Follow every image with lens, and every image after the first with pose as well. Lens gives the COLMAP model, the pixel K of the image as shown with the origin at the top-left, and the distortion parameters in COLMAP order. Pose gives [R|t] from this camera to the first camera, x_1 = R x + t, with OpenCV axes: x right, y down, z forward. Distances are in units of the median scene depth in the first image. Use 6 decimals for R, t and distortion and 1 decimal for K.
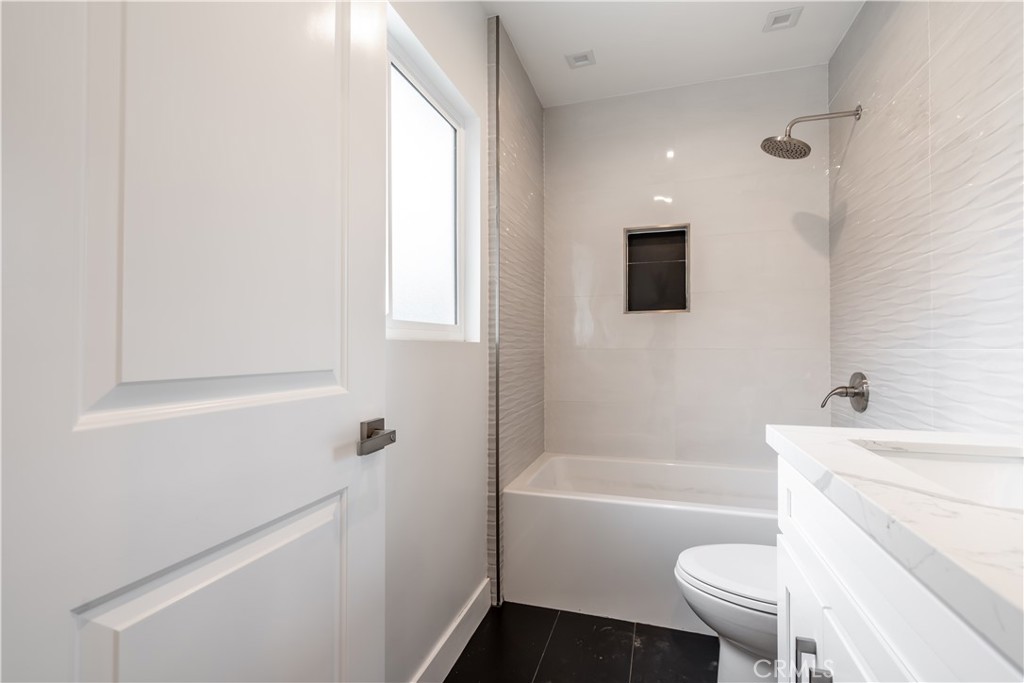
lens RADIAL K [[463.7, 0, 510.4], [0, 463.7, 344.2], [0, 0, 1]] dist [-0.014676, 0.007689]
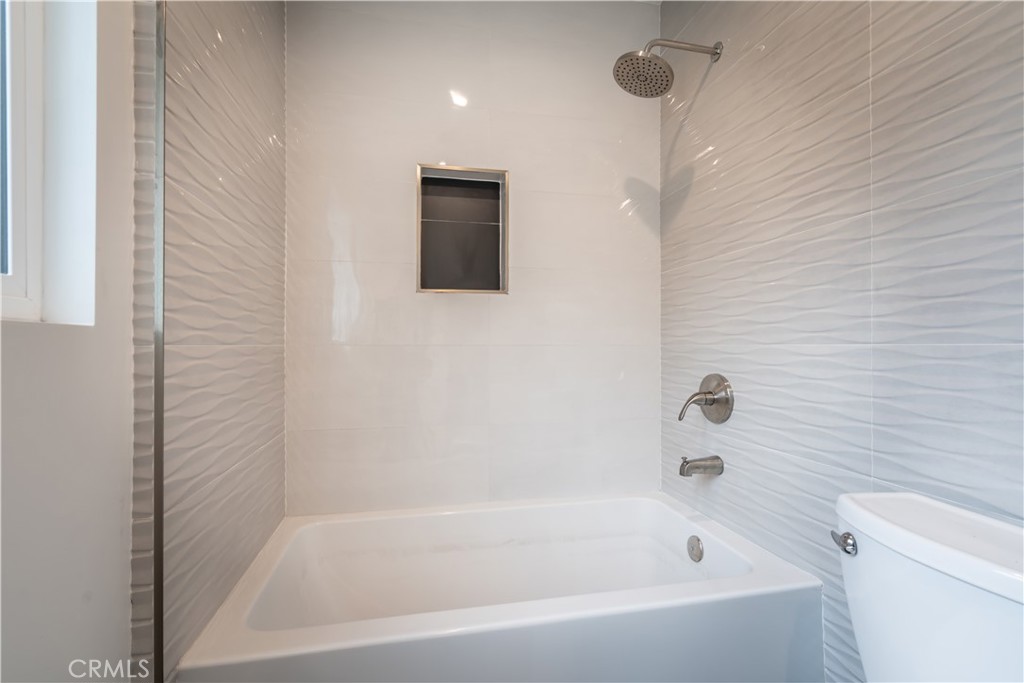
lens RADIAL K [[463.7, 0, 510.4], [0, 463.7, 344.2], [0, 0, 1]] dist [-0.014676, 0.007689]
pose [[0.866856, 0.001708, 0.498555, 0.039806], [-0.004799, 0.999976, 0.004919, 0.006914], [-0.498535, -0.006657, 0.866844, 0.475280]]
